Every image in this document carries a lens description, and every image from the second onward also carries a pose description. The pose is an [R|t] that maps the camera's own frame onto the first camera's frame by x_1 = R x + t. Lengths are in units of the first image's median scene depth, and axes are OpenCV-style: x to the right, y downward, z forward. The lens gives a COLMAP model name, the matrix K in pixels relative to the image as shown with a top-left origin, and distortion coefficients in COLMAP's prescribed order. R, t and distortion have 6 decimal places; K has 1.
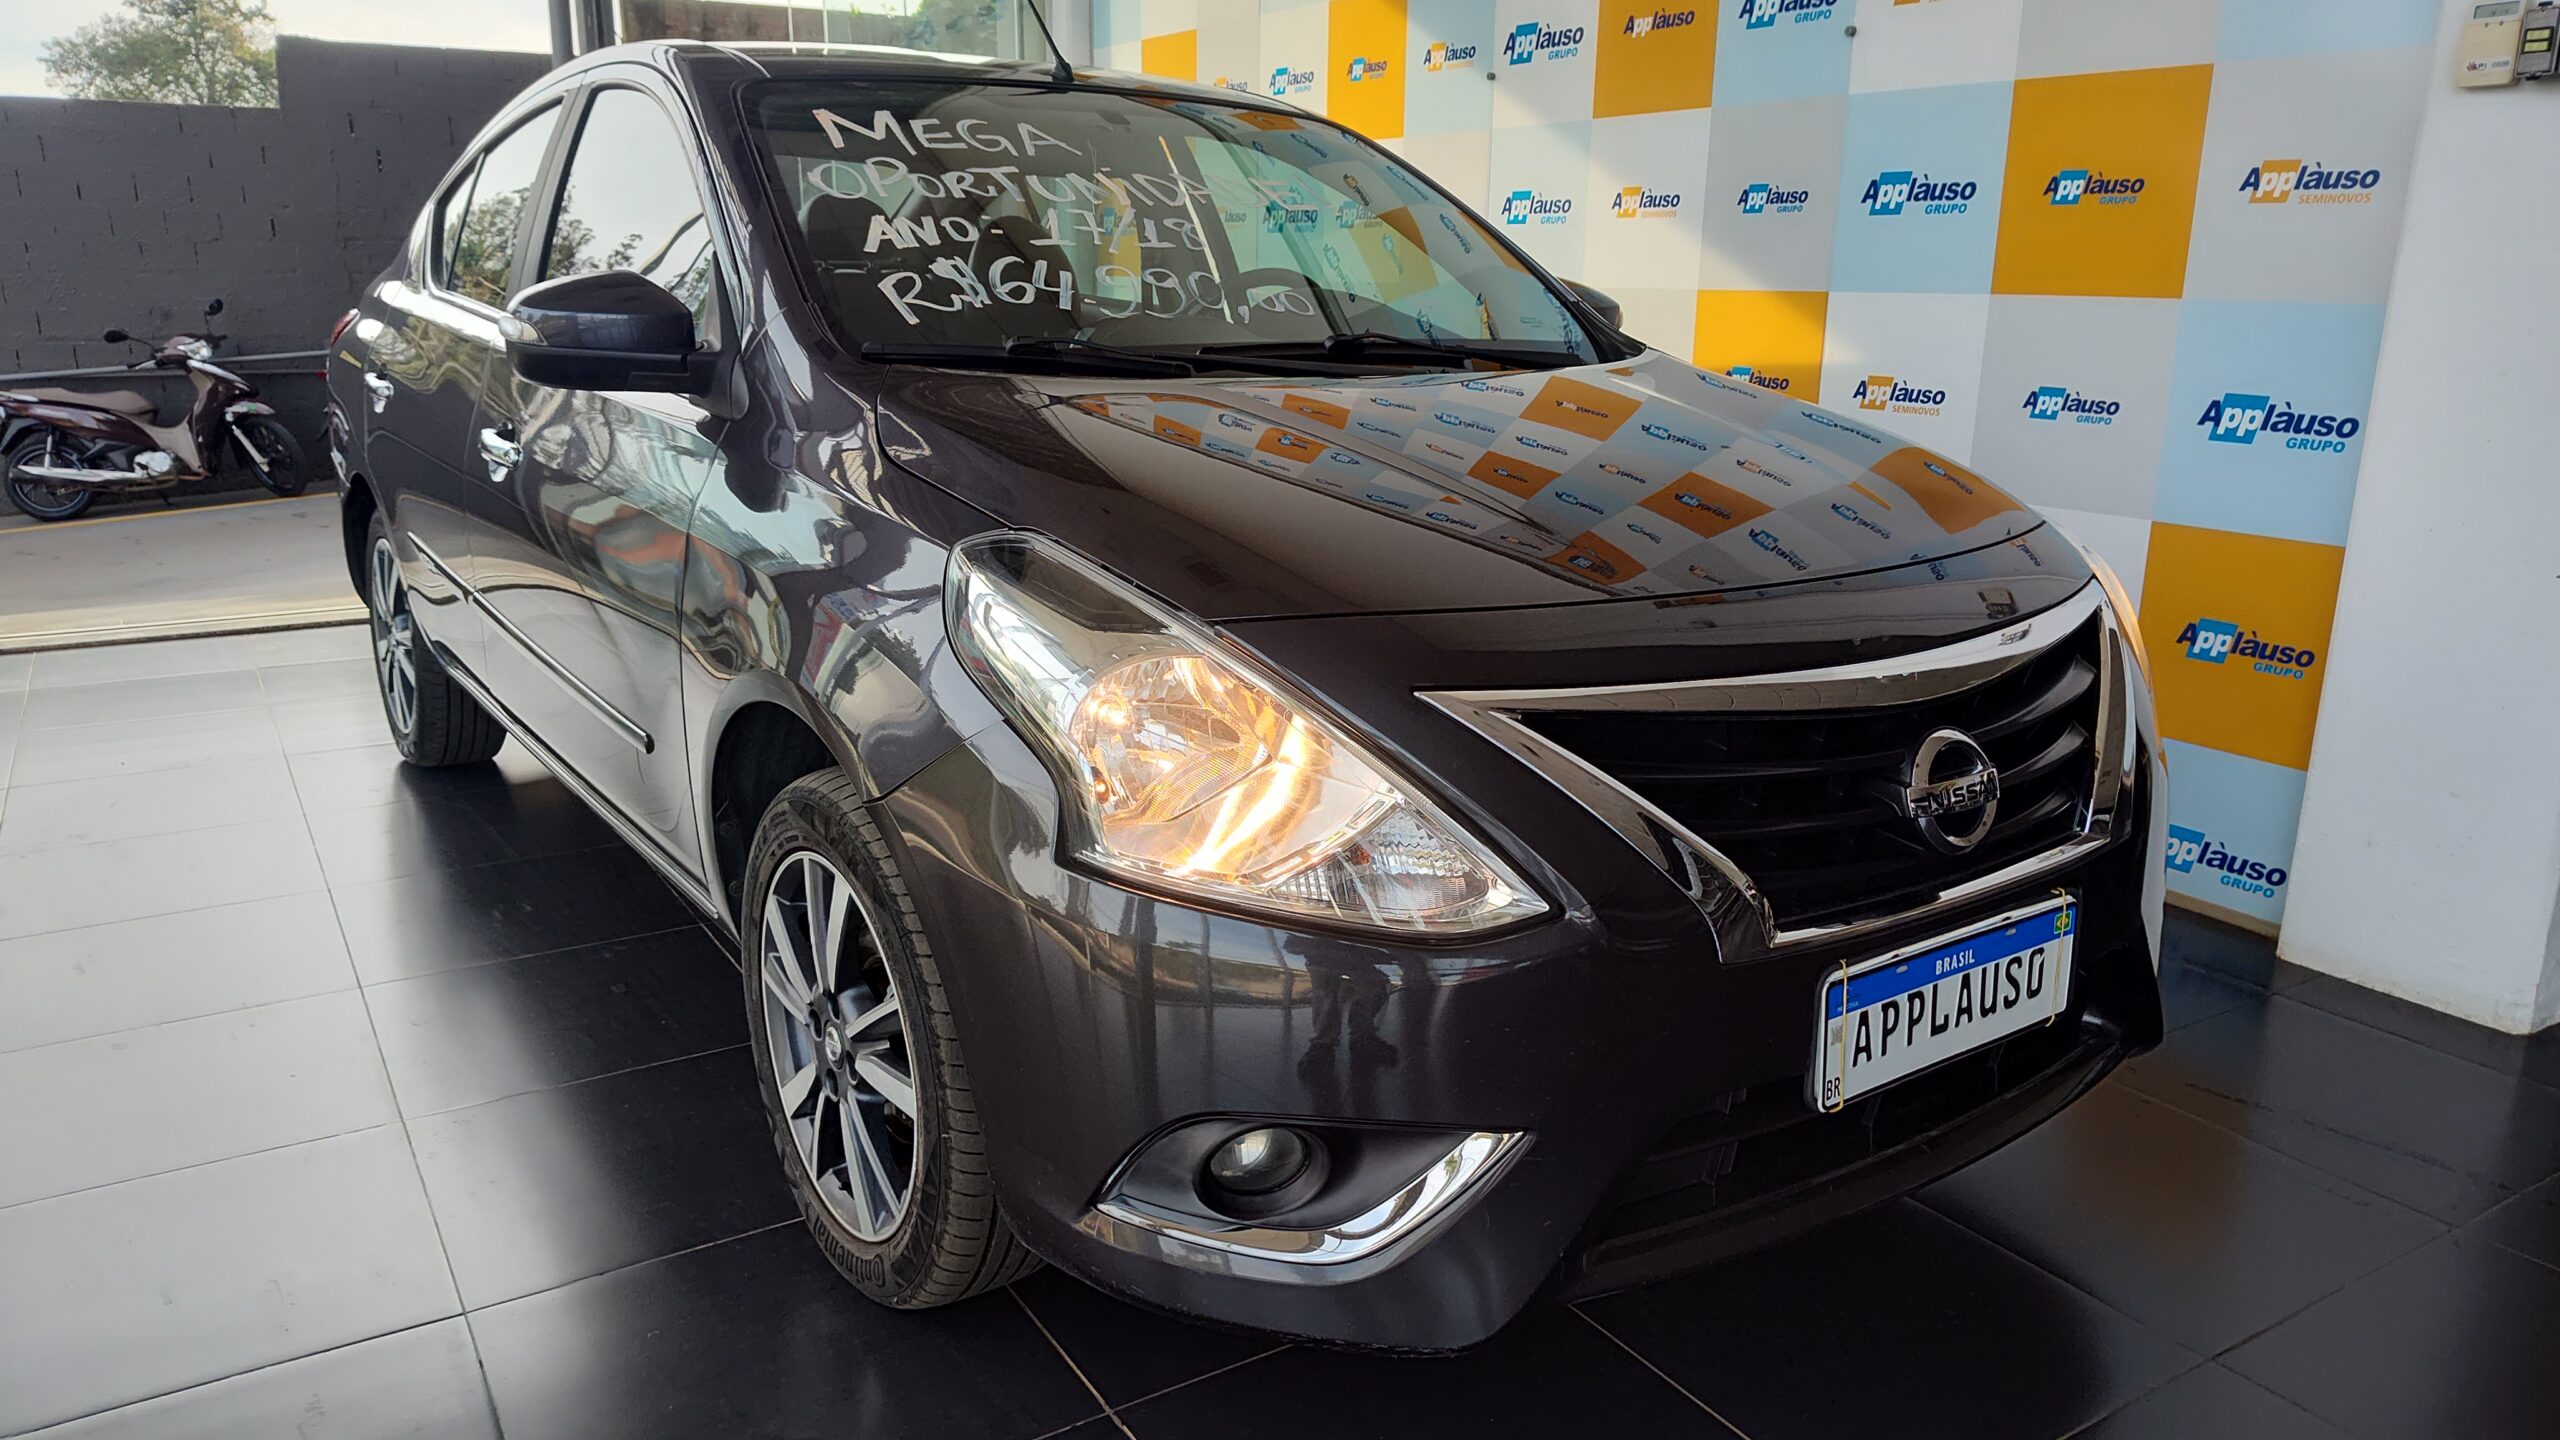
lens RADIAL K [[1770.3, 0, 1268.3], [0, 1770.3, 729.5], [0, 0, 1]] dist [0.024051, -0.034822]
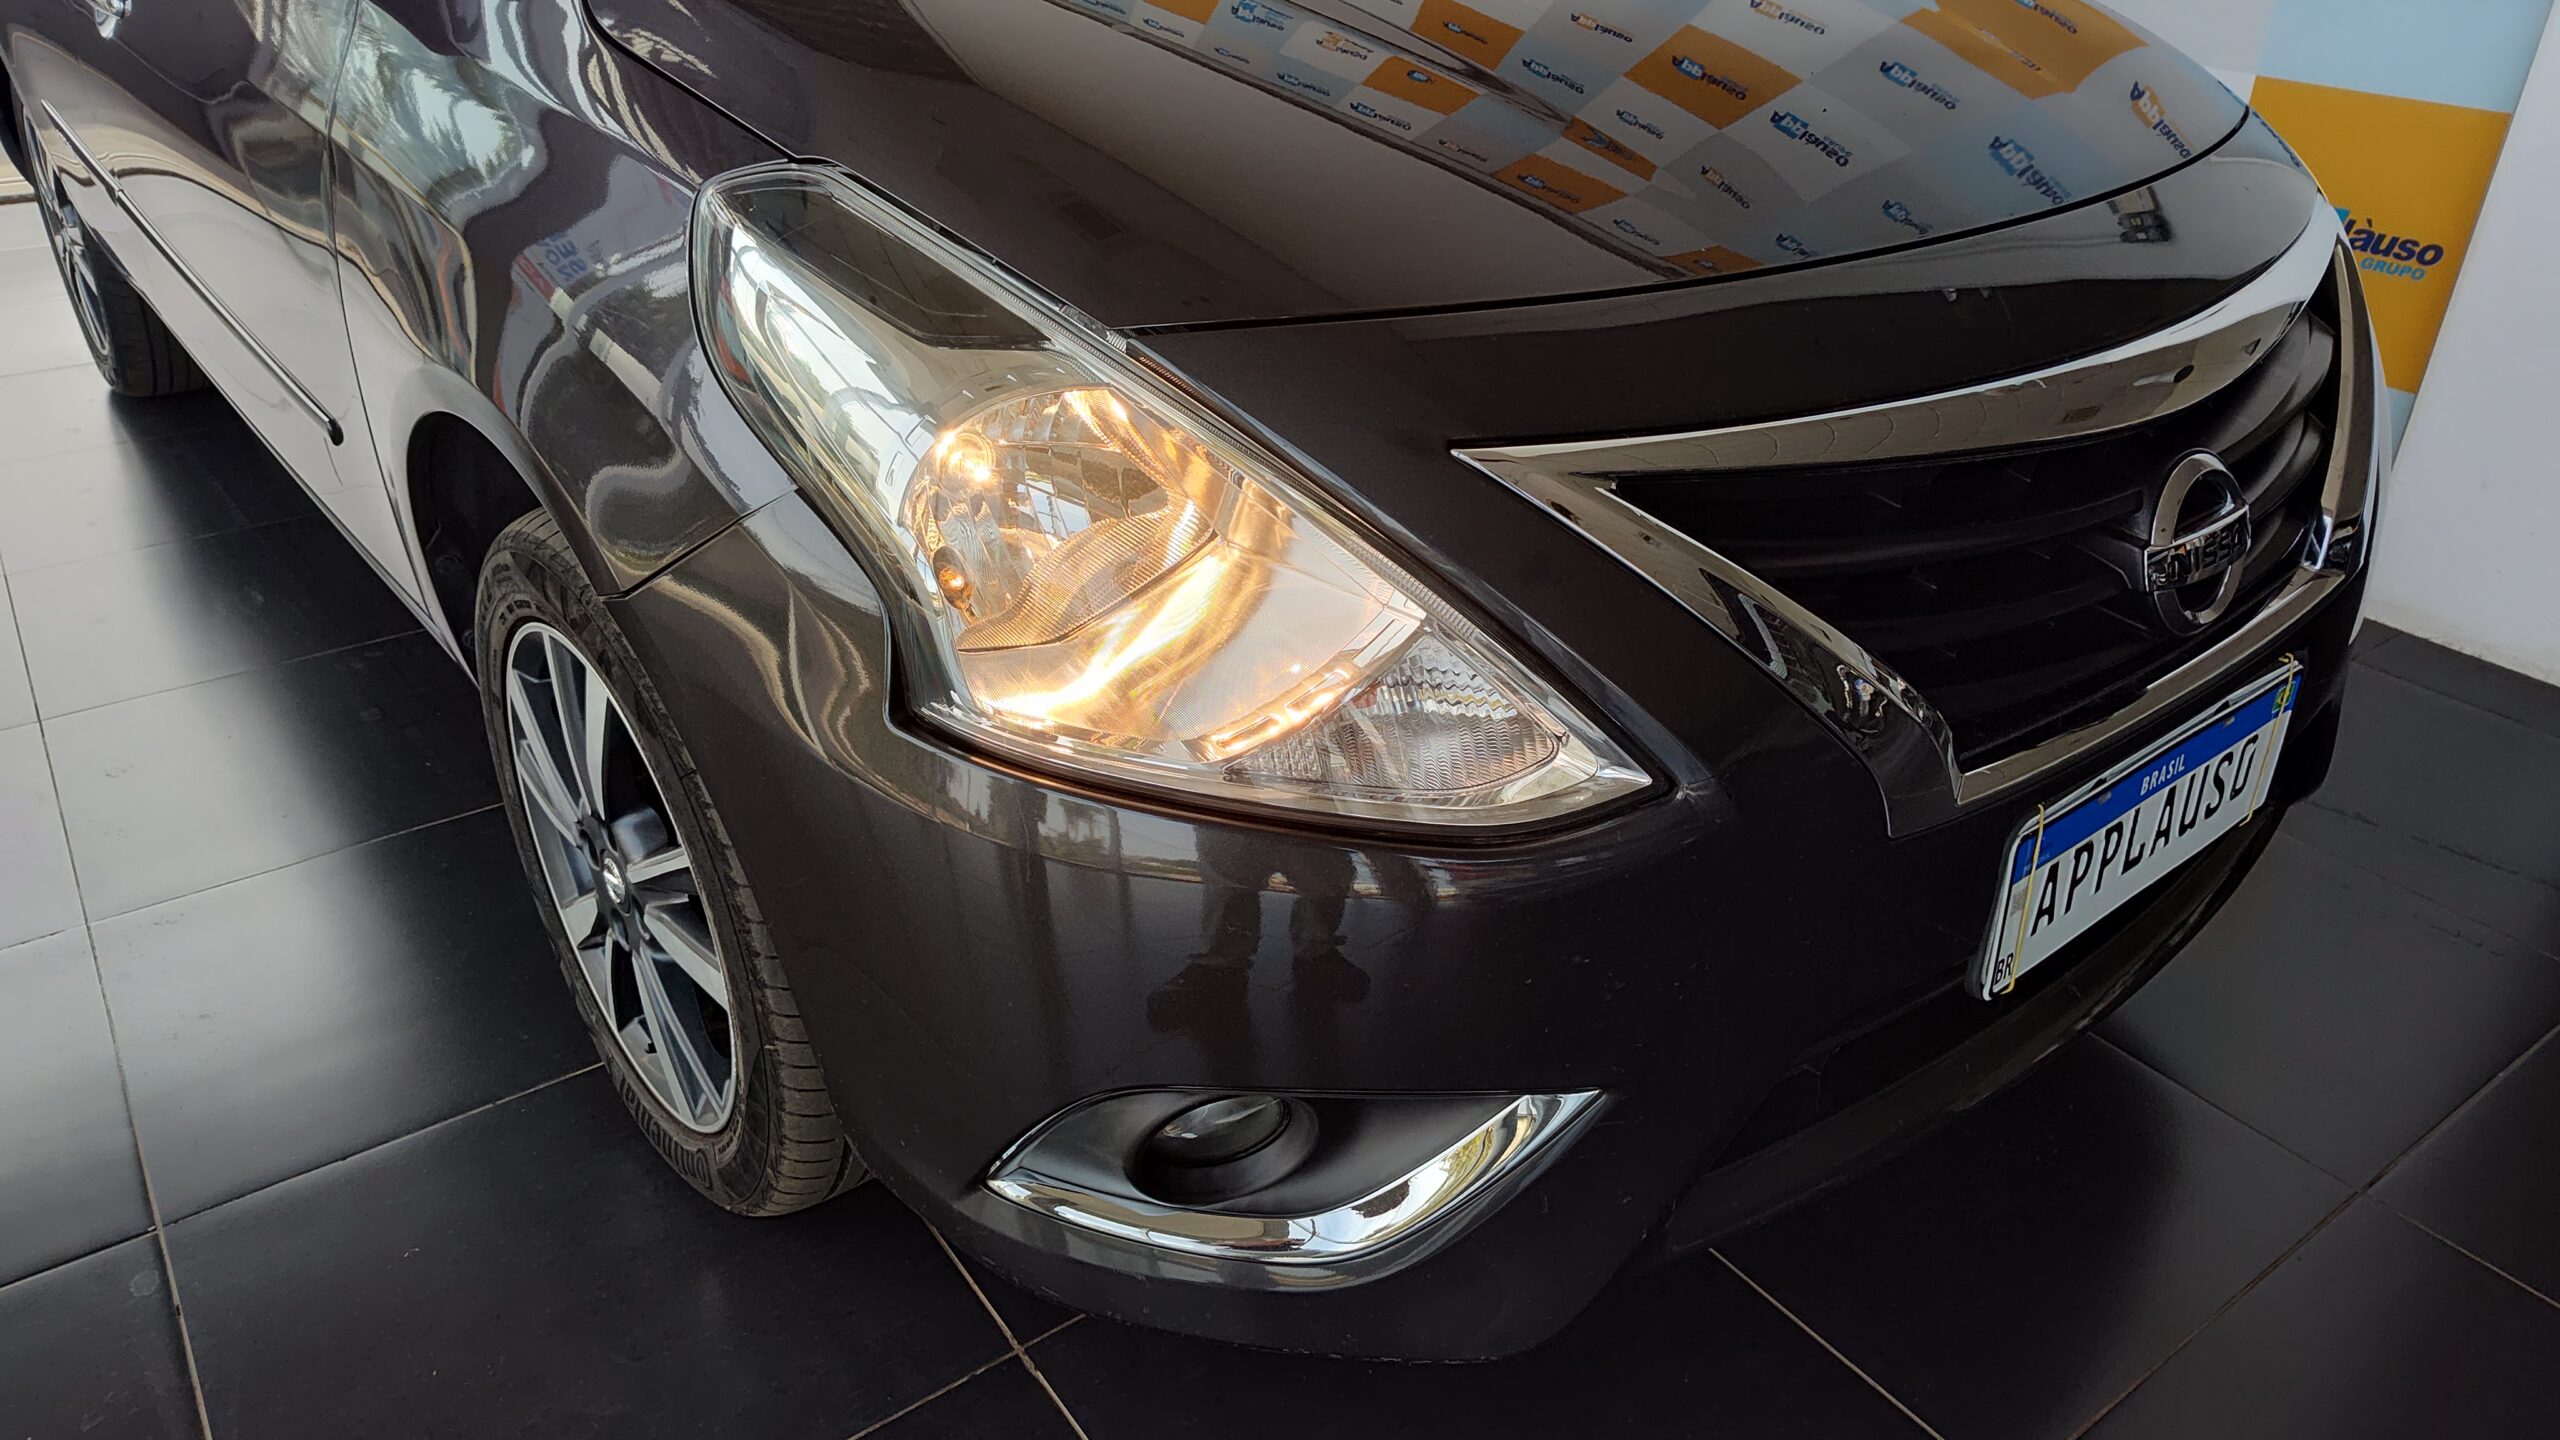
lens RADIAL K [[1770.3, 0, 1285.0], [0, 1770.3, 721.8], [0, 0, 1]] dist [0.024051, -0.034822]
pose [[0.997136, -0.031299, 0.068854, -0.019143], [0.013127, 0.968159, 0.249993, -0.073442], [-0.074486, -0.248373, 0.965796, 0.319984]]
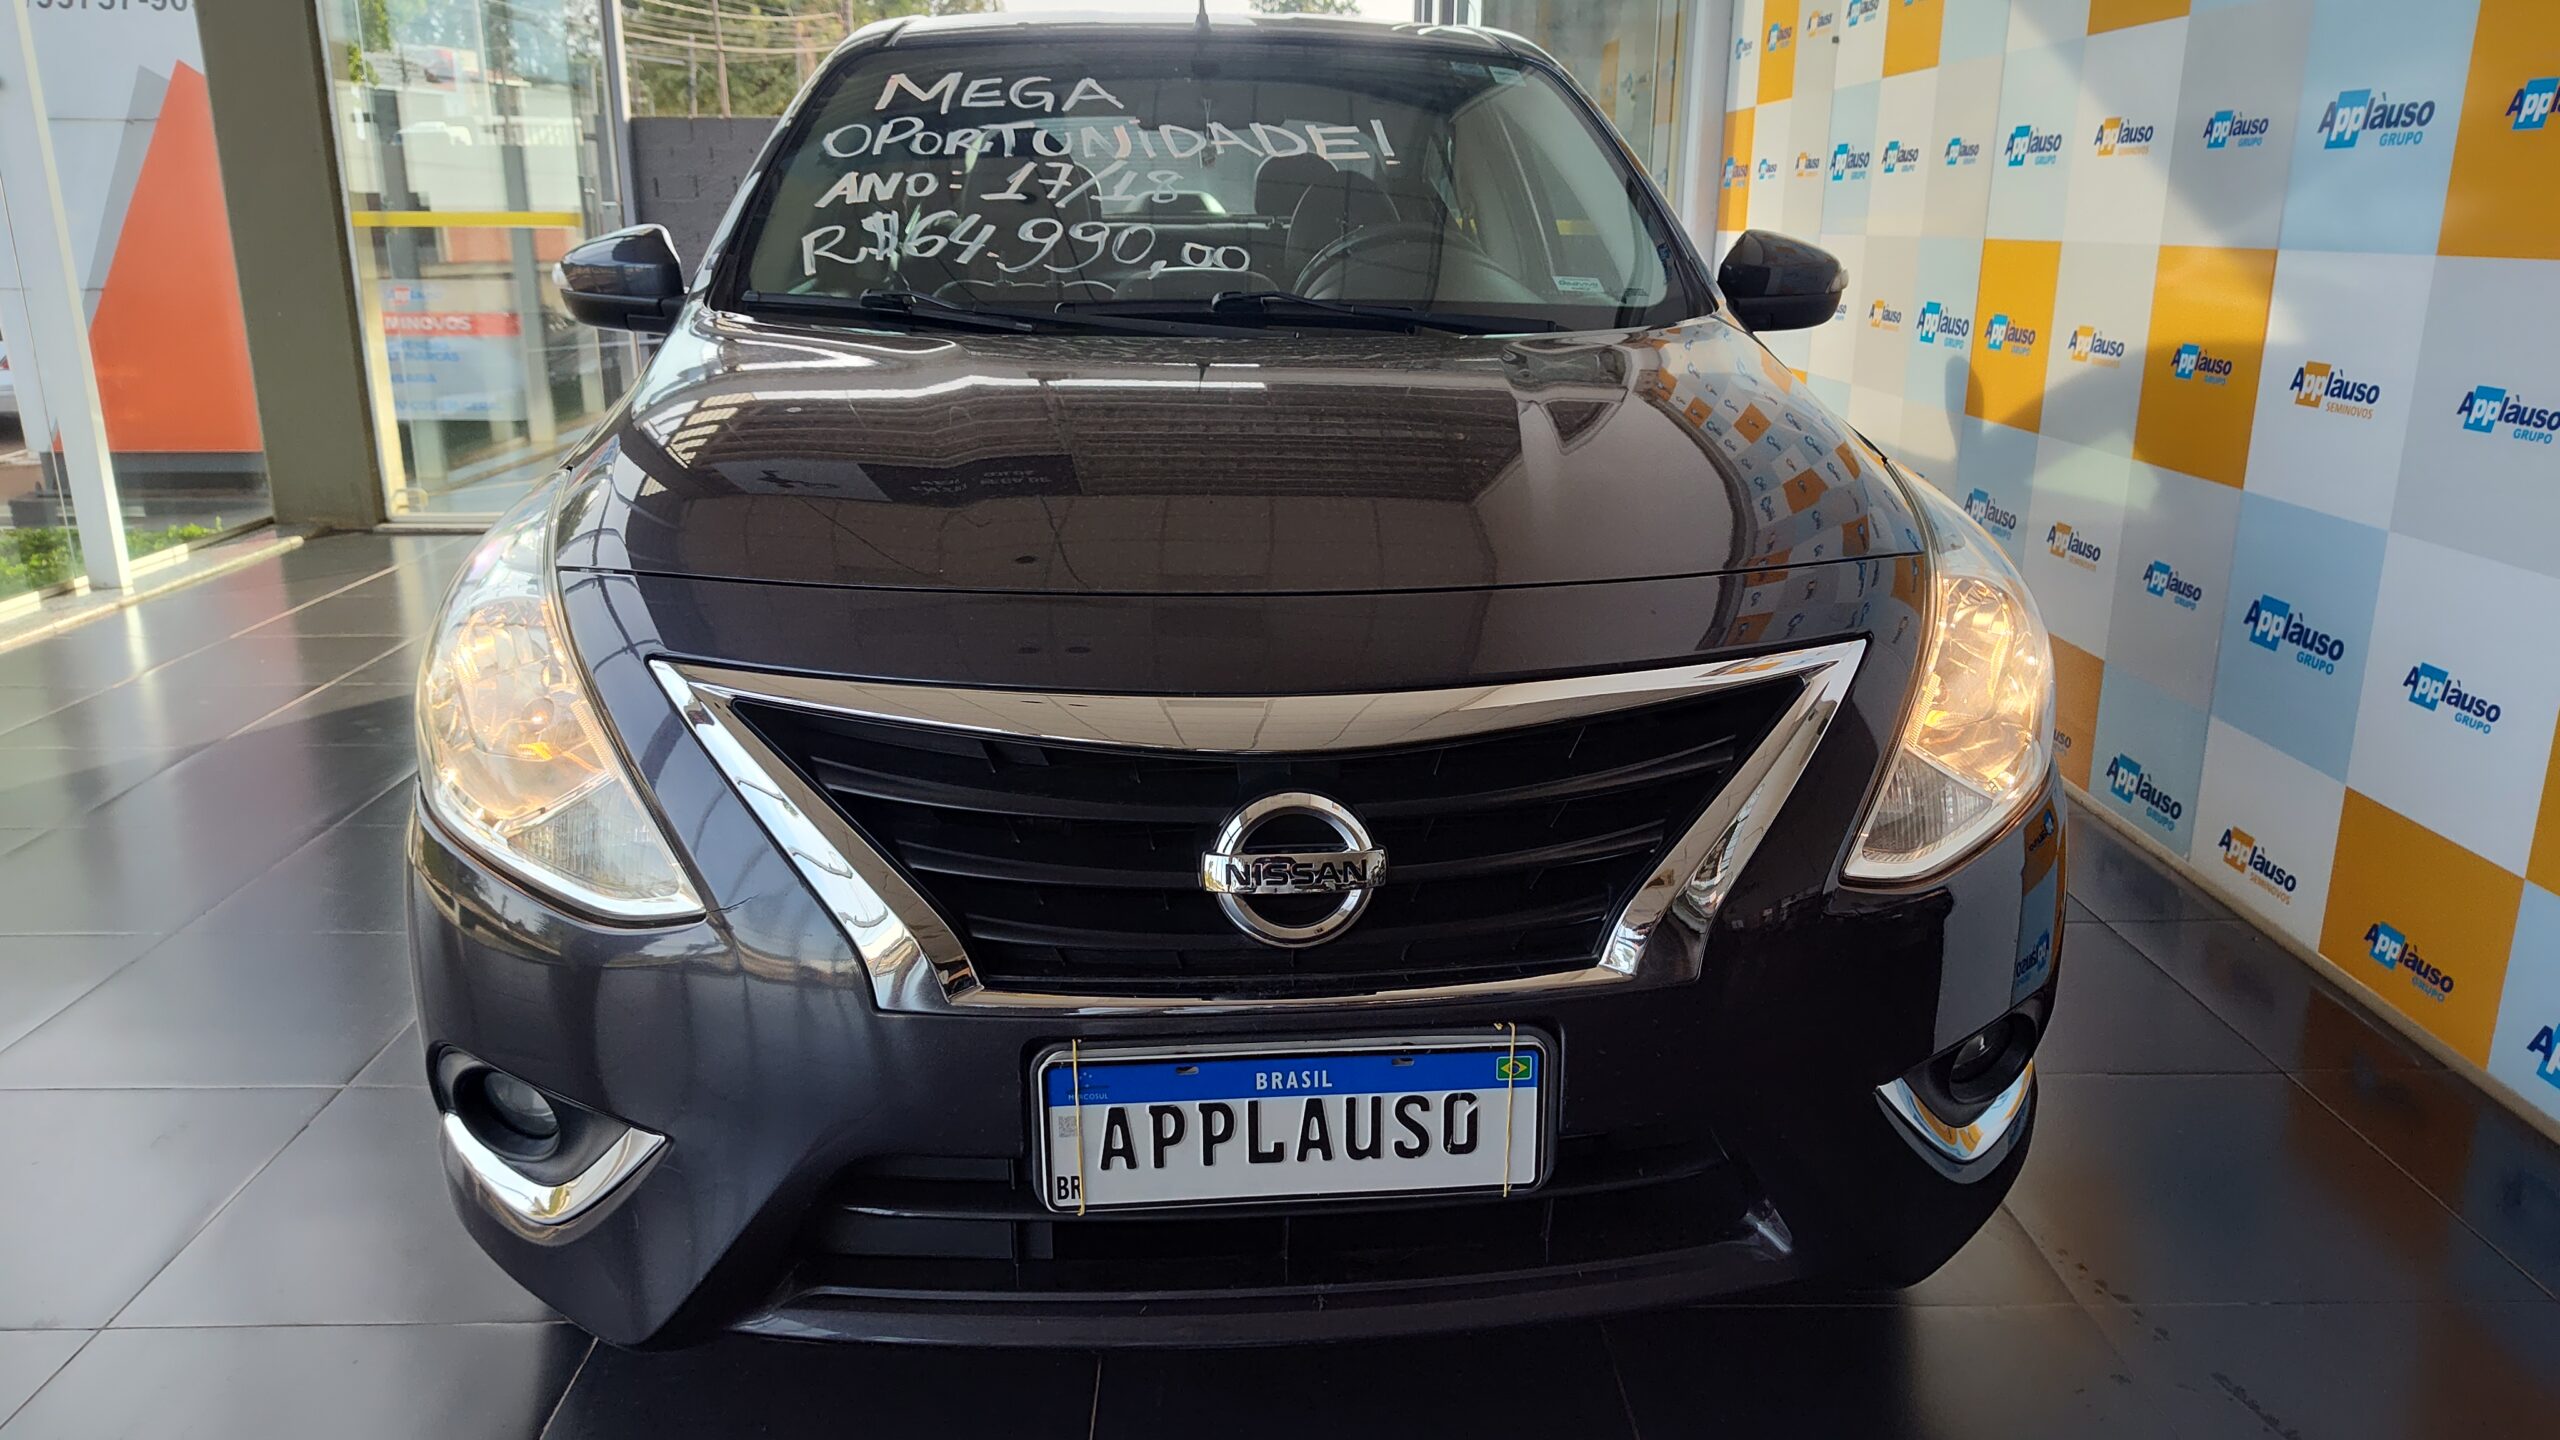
lens RADIAL K [[1770.3, 0, 1253.2], [0, 1770.3, 708.7], [0, 0, 1]] dist [0.024051, -0.034822]
pose [[0.866541, 0.130206, -0.481823, 0.713246], [-0.123341, 0.991295, 0.046060, -0.069991], [0.483626, 0.019515, 0.875057, 0.270241]]
